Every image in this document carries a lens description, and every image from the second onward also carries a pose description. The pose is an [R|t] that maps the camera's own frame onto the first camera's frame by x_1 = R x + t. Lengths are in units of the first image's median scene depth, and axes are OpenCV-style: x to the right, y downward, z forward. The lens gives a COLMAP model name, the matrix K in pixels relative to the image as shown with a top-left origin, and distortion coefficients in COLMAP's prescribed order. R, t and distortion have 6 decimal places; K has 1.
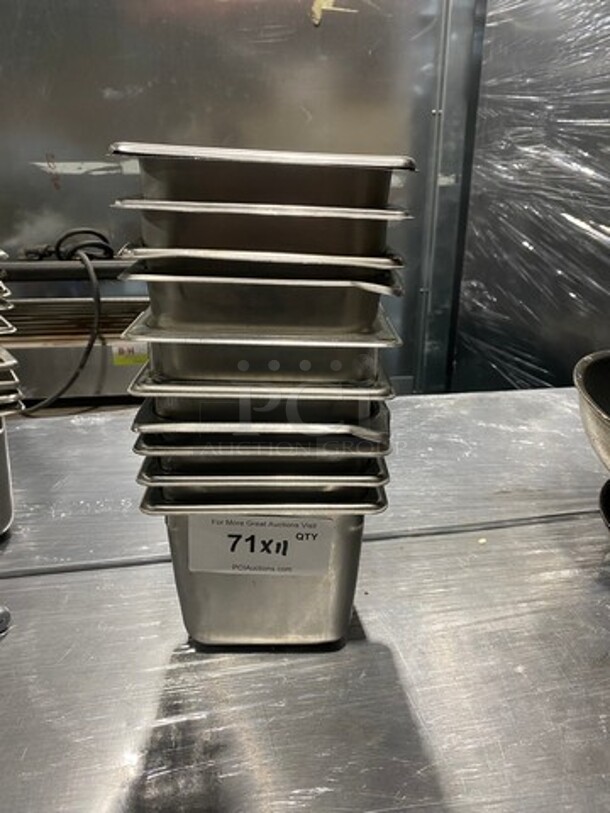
lens RADIAL K [[627.7, 0, 311.1], [0, 627.7, 393.3], [0, 0, 1]] dist [0.005330, -0.000930]
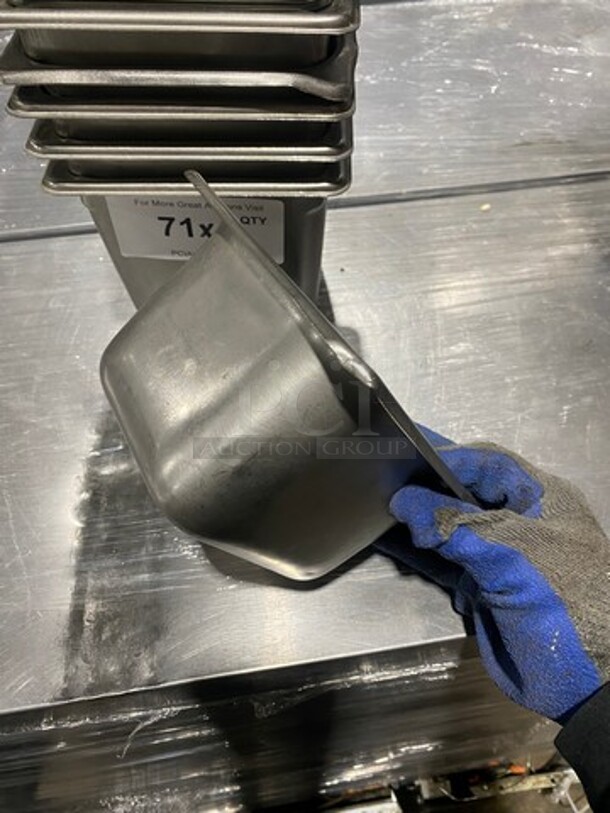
lens RADIAL K [[626.0, 0, 322.3], [0, 626.0, 398.2], [0, 0, 1]] dist [-0.008941, 0.007692]
pose [[0.999353, 0.020331, -0.029661, 0.095159], [-0.000458, 0.831961, 0.554835, -0.028370], [0.035957, -0.554462, 0.831432, 0.159212]]
